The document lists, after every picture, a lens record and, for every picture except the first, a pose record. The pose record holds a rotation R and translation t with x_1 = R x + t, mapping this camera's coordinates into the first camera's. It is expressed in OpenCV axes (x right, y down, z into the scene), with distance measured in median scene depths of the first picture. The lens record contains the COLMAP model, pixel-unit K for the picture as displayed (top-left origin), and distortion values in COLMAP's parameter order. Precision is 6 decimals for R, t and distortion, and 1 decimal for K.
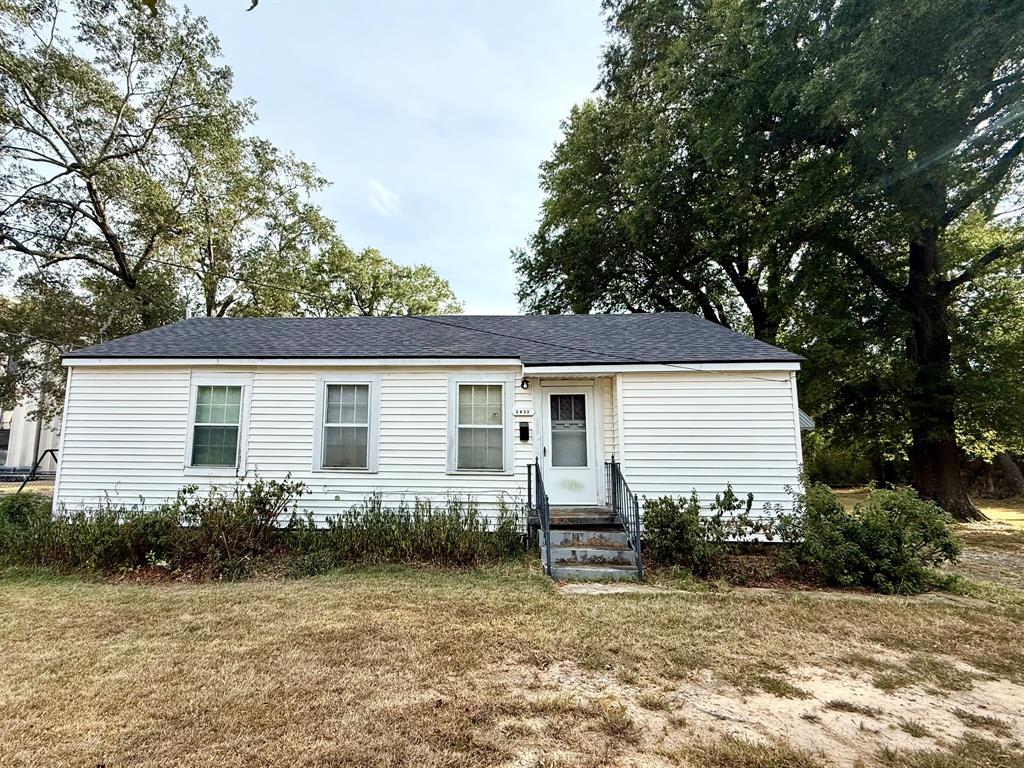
lens RADIAL K [[436.4, 0, 511.8], [0, 436.4, 408.0], [0, 0, 1]] dist [-0.000711, 0.000046]
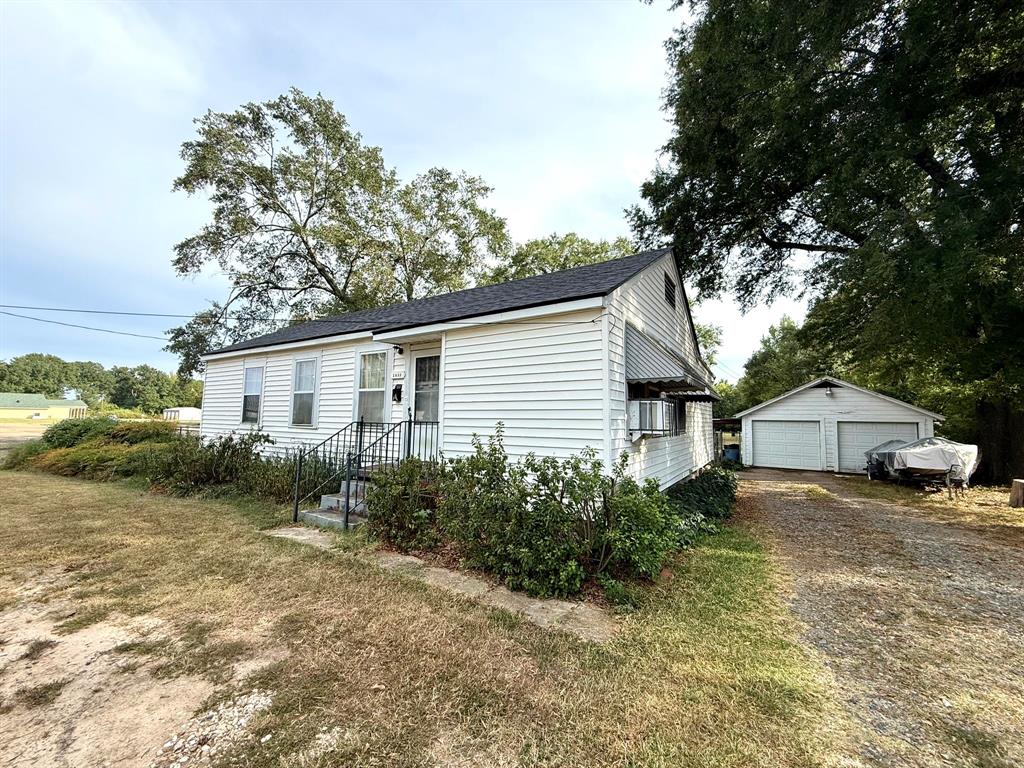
lens RADIAL K [[405.3, 0, 510.7], [0, 405.3, 382.3], [0, 0, 1]] dist [0.002468, 0.000152]
pose [[0.875550, -0.040798, -0.481402, 0.773312], [0.050248, 0.998714, 0.006750, 0.034026], [0.480508, -0.030099, 0.876474, 0.241655]]
